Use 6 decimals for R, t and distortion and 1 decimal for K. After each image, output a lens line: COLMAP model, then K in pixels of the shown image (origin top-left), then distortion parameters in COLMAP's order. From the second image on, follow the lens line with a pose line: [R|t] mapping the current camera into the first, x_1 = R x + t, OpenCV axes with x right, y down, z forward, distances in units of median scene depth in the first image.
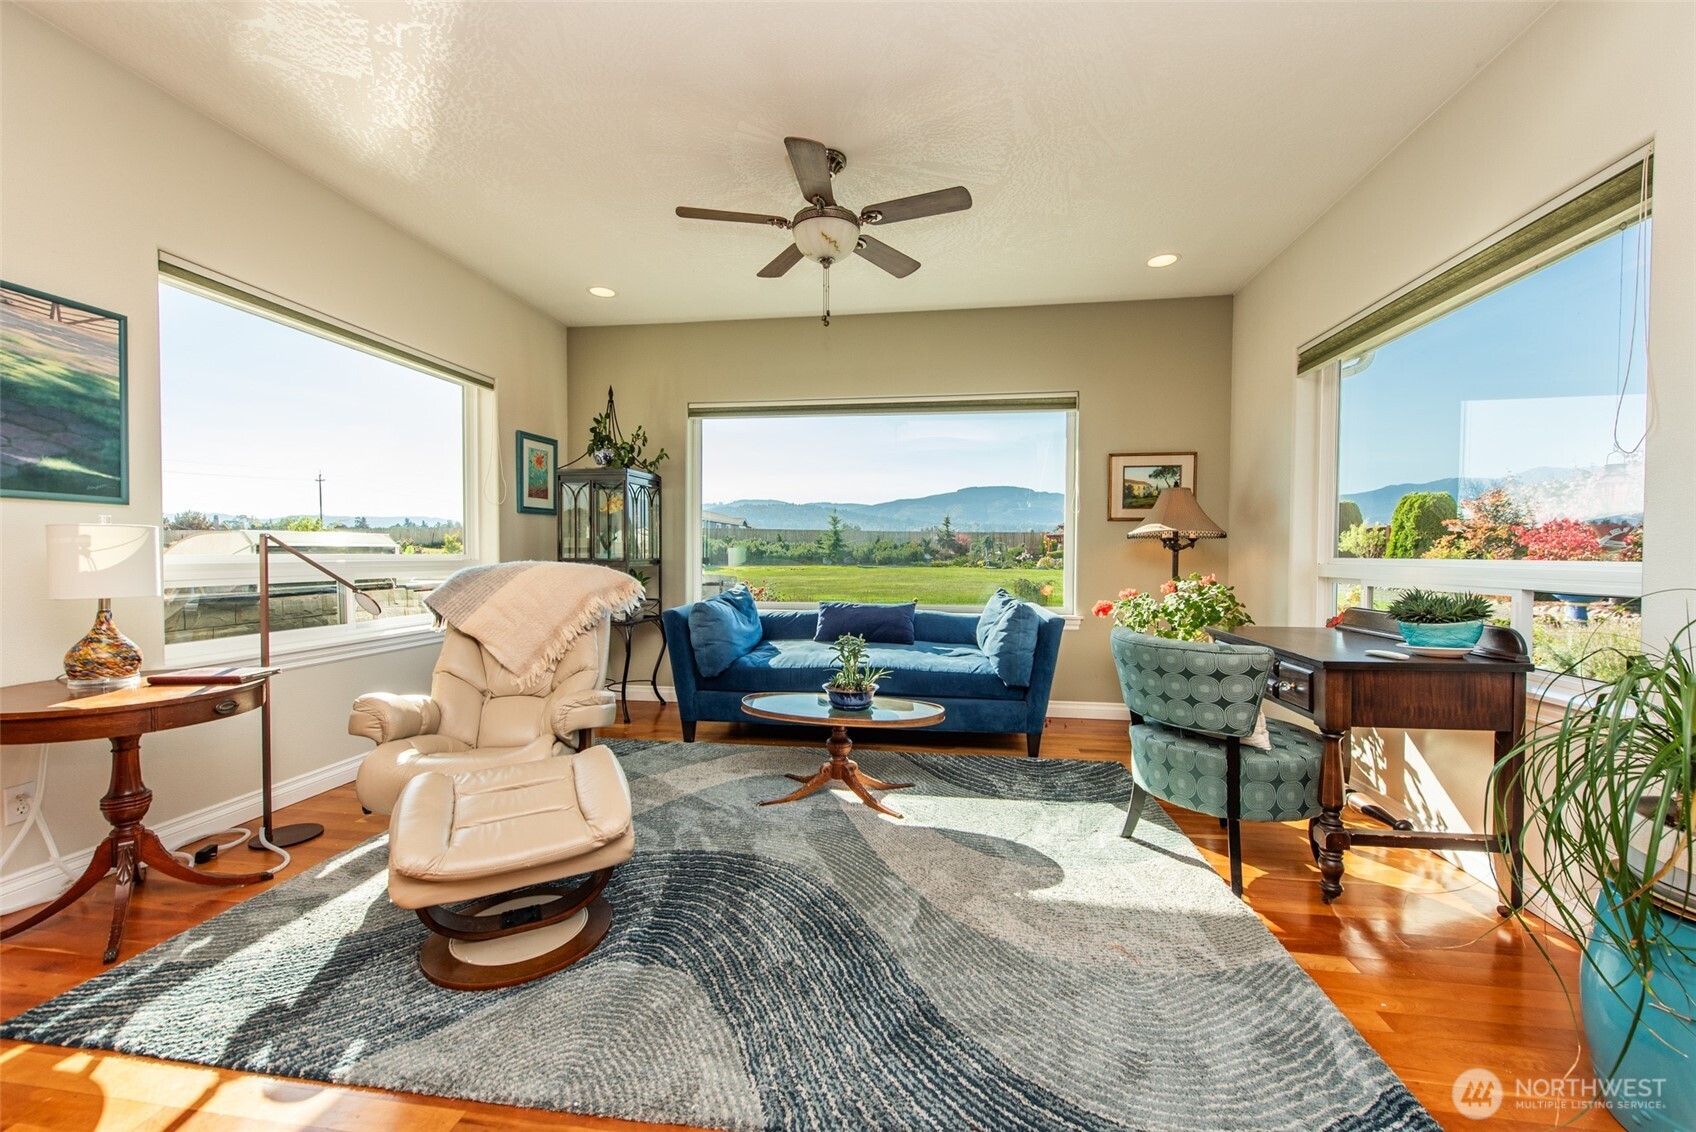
lens RADIAL K [[667.0, 0, 846.2], [0, 667.0, 568.9], [0, 0, 1]] dist [0.009157, -0.000138]
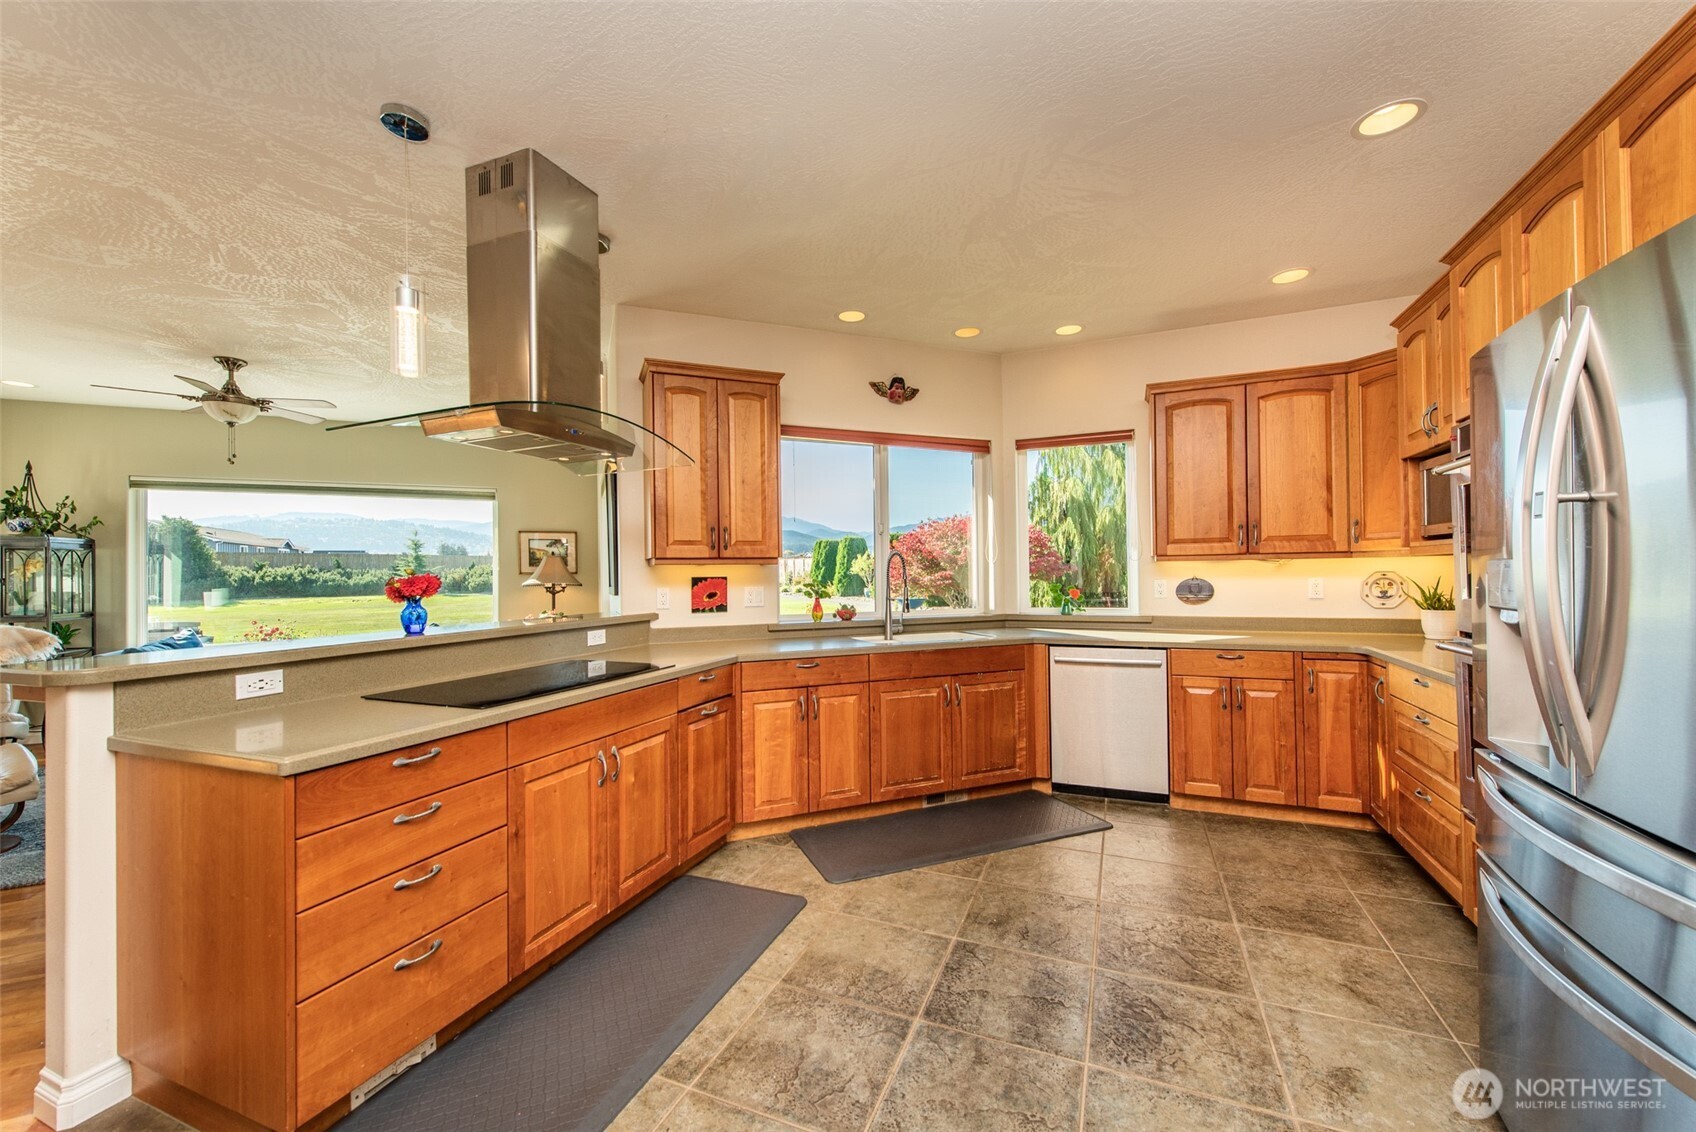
lens RADIAL K [[655.1, 0, 852.6], [0, 655.1, 568.9], [0, 0, 1]] dist [0.000865, -0.000382]
pose [[0.851529, -0.010133, 0.524209, 0.258137], [0.026925, 0.999339, -0.024420, -0.027882], [-0.523615, 0.034909, 0.851239, -0.684932]]
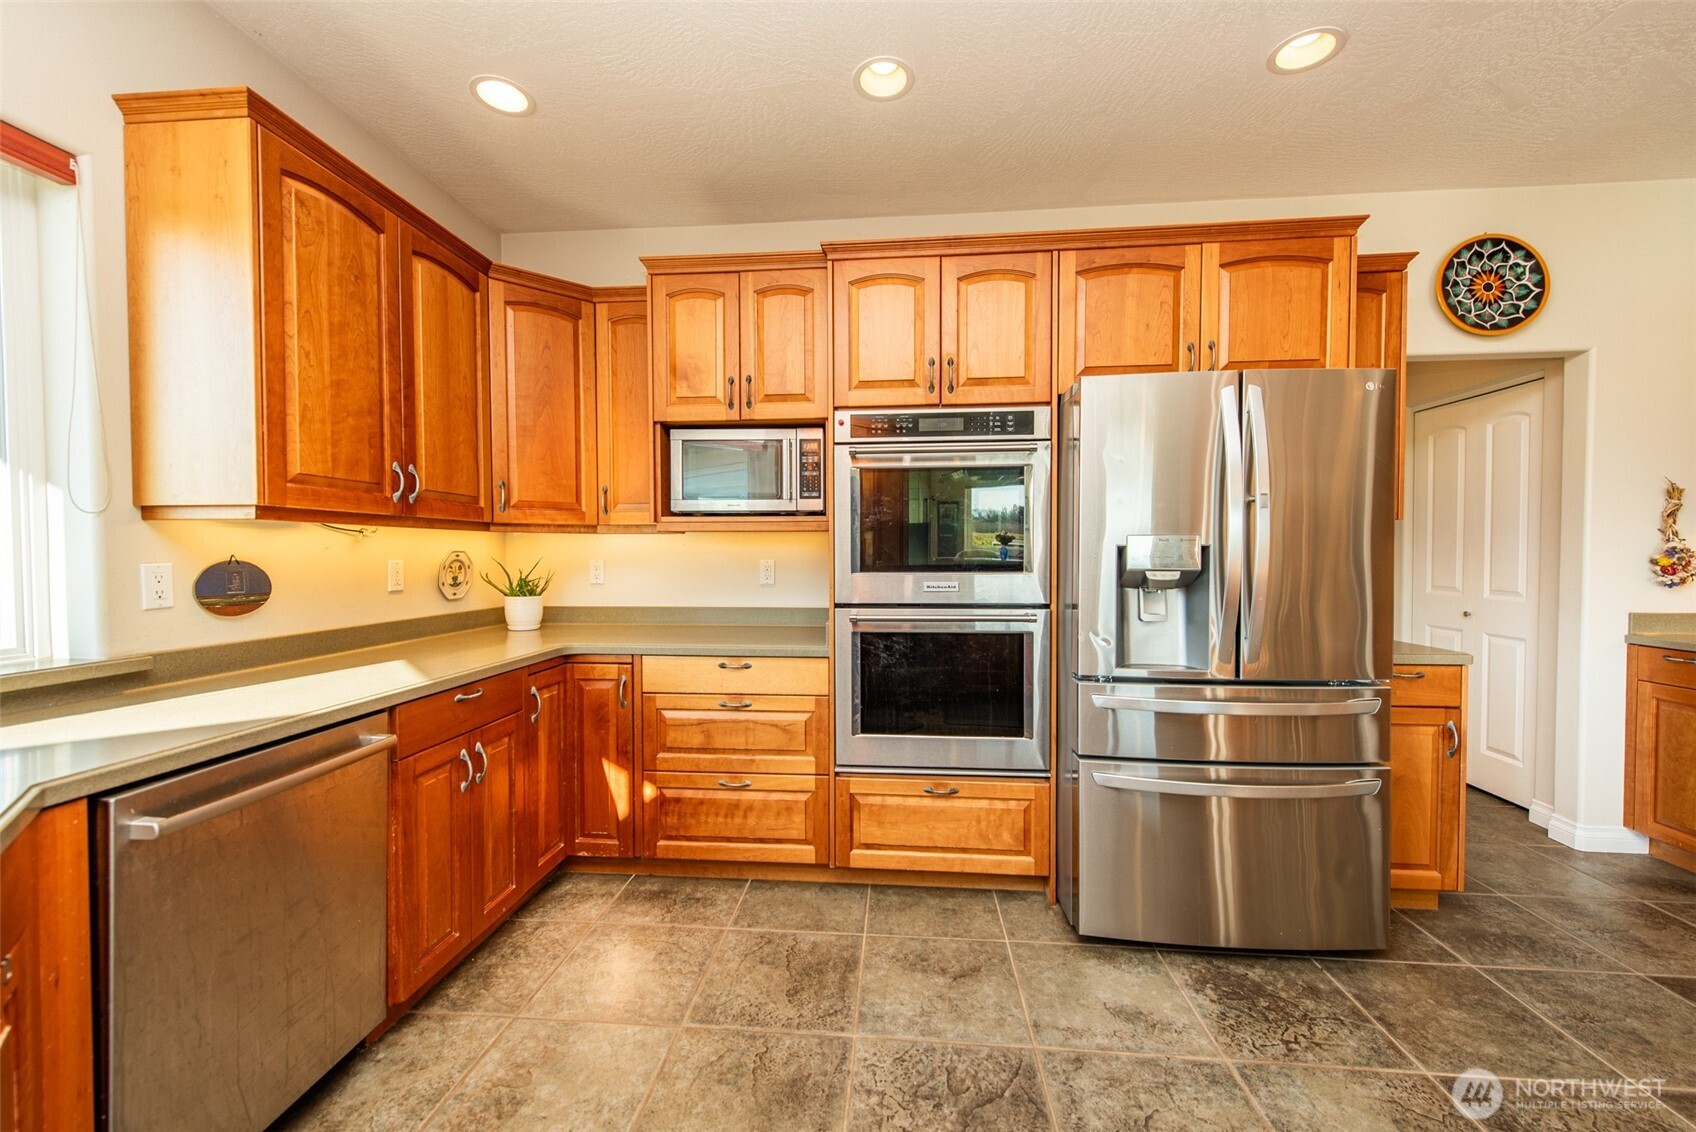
lens RADIAL K [[667.0, 0, 846.2], [0, 667.0, 568.9], [0, 0, 1]] dist [0.009157, -0.000138]
pose [[-0.751490, -0.018049, 0.659497, 0.559298], [0.016461, 0.998802, 0.046092, -0.033414], [-0.659539, 0.045493, -0.750293, -0.083052]]
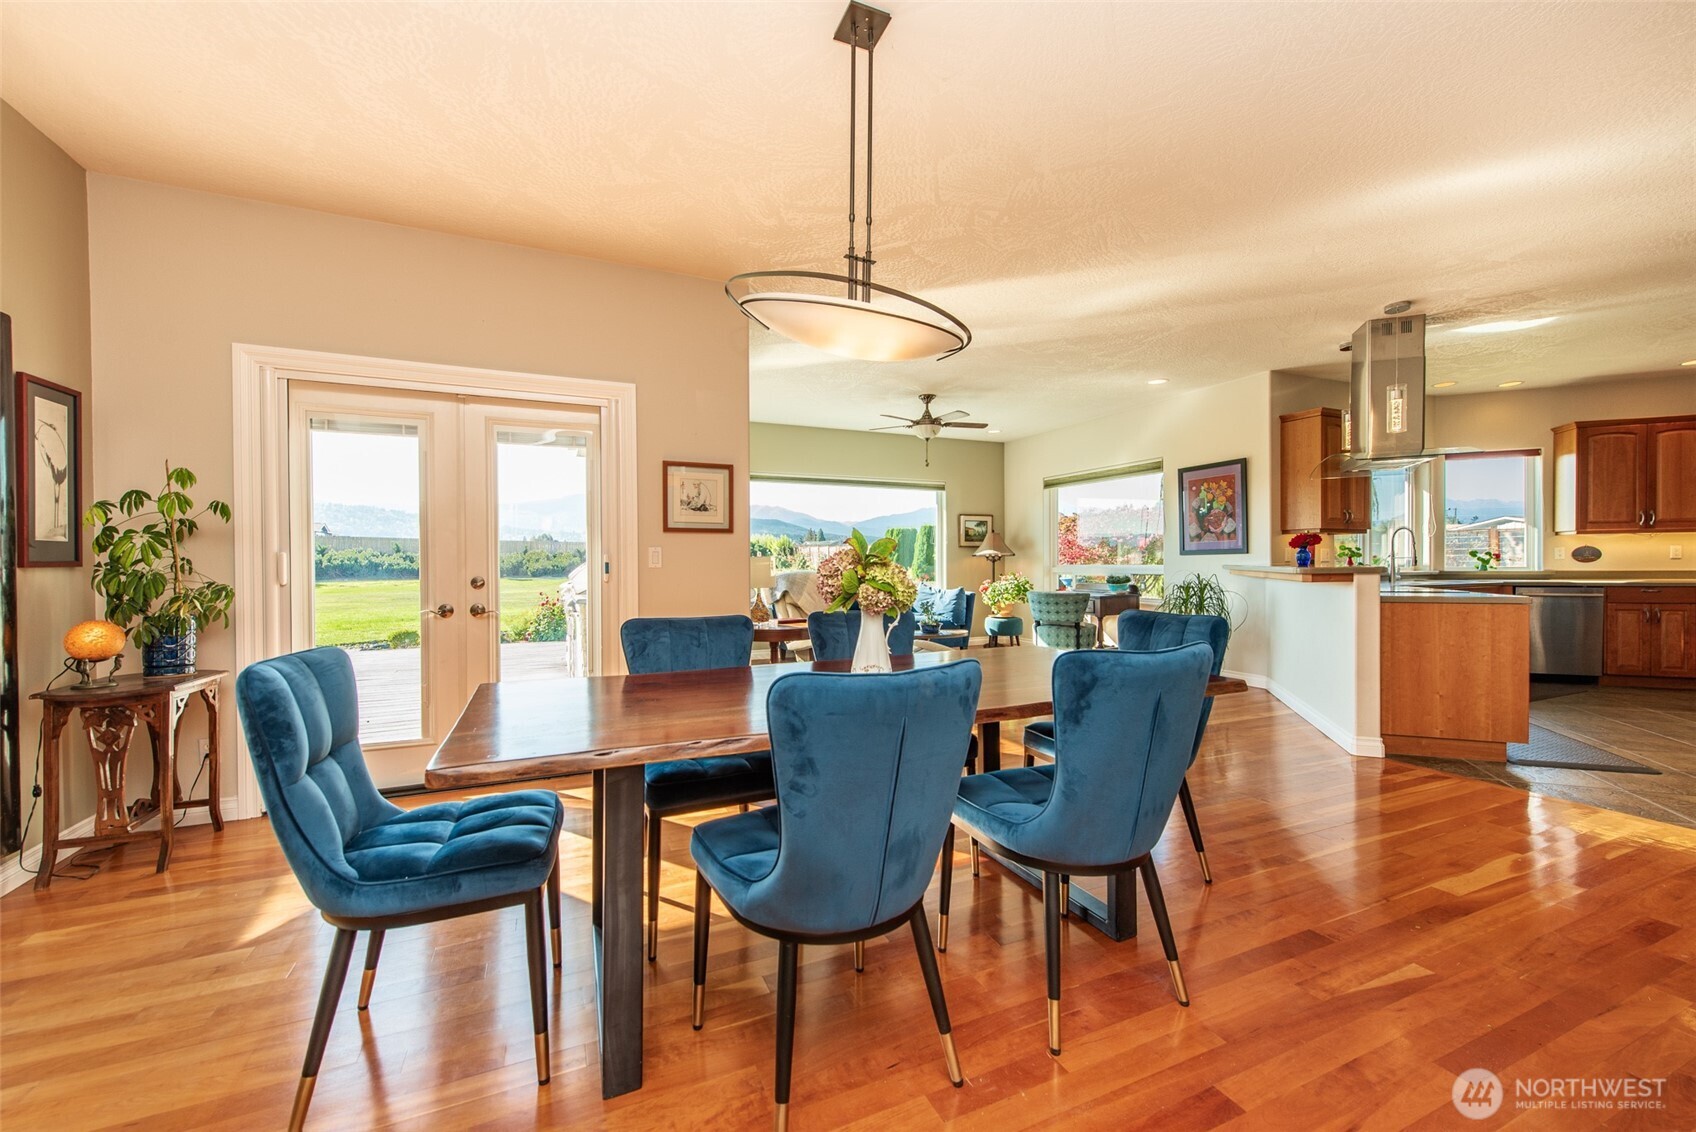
lens RADIAL K [[667.0, 0, 846.2], [0, 667.0, 568.9], [0, 0, 1]] dist [0.009157, -0.000138]
pose [[0.843156, -0.013919, 0.537488, -0.984786], [0.021785, 0.999728, -0.008286, 0.002349], [-0.537227, 0.018695, 0.843230, -0.514550]]
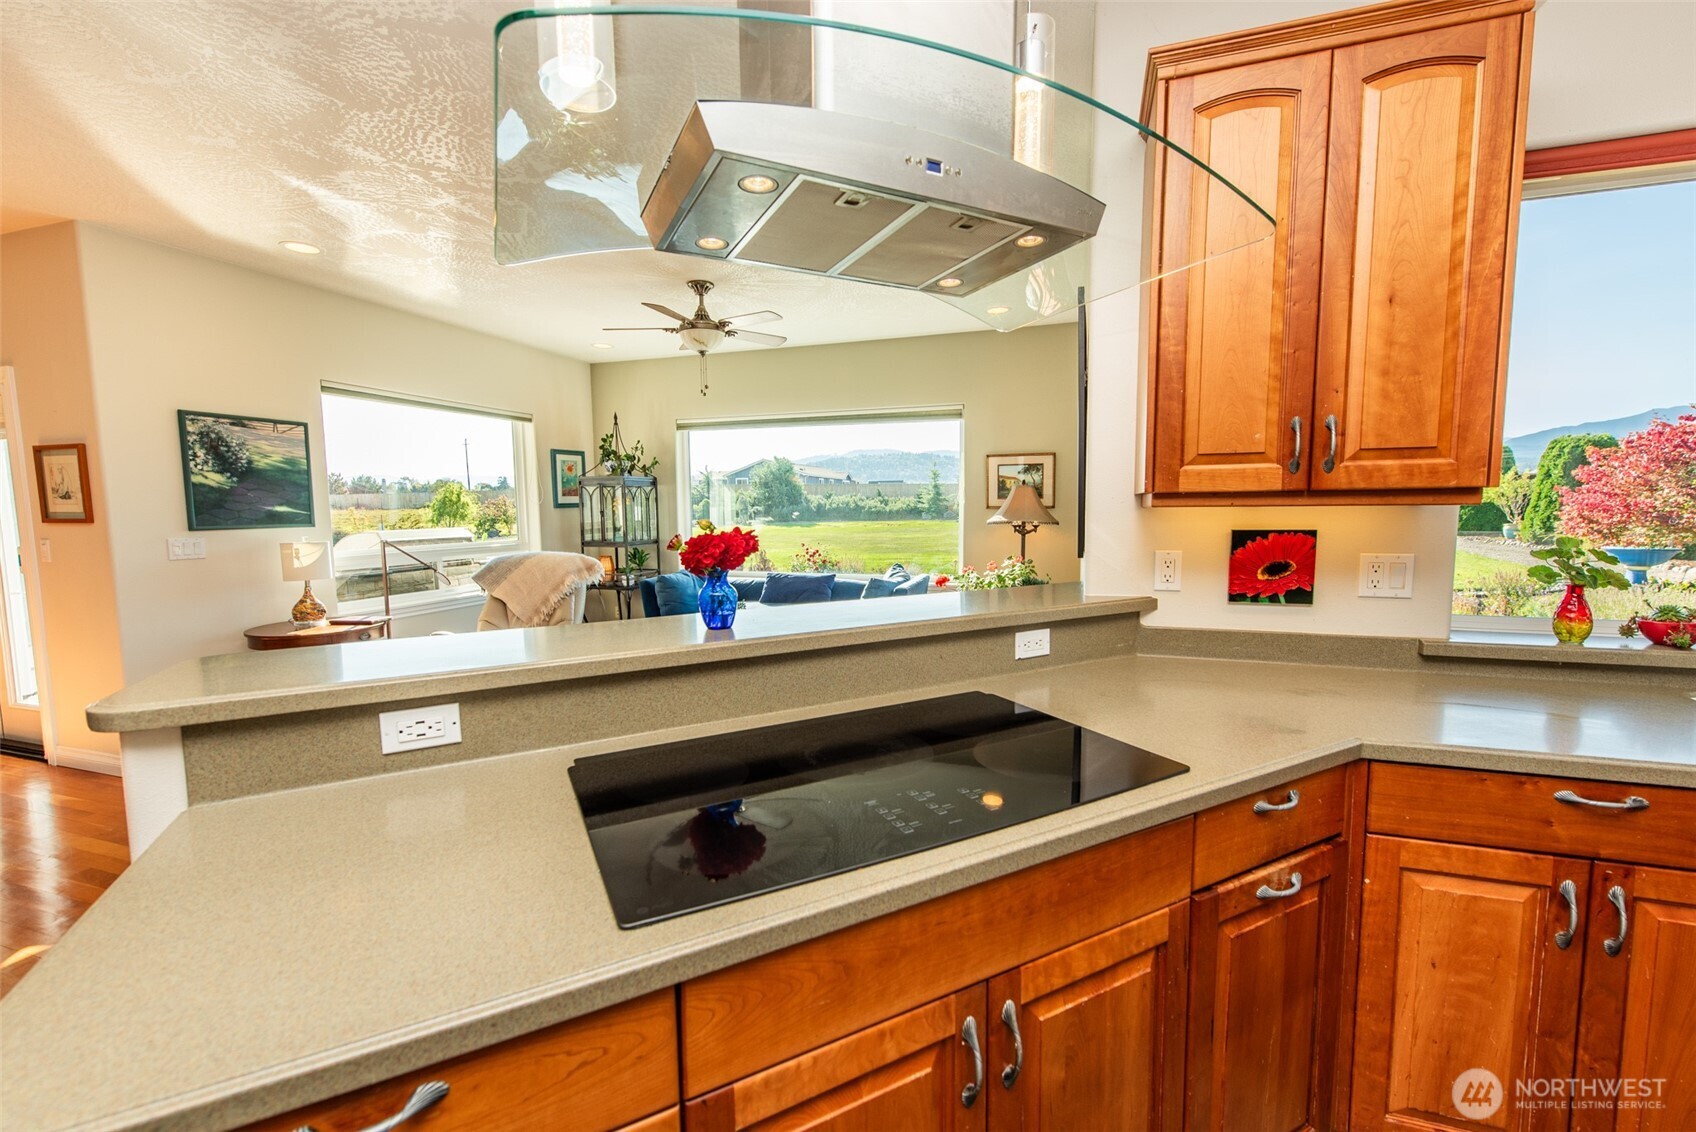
lens RADIAL K [[692.7, 0, 852.3], [0, 692.7, 569.8], [0, 0, 1]] dist [0.011822, -0.000175]
pose [[0.986695, 0.002084, -0.162572, 0.358114], [0.009305, 0.997555, 0.069262, -0.050493], [0.162319, -0.069853, 0.984263, -0.332993]]
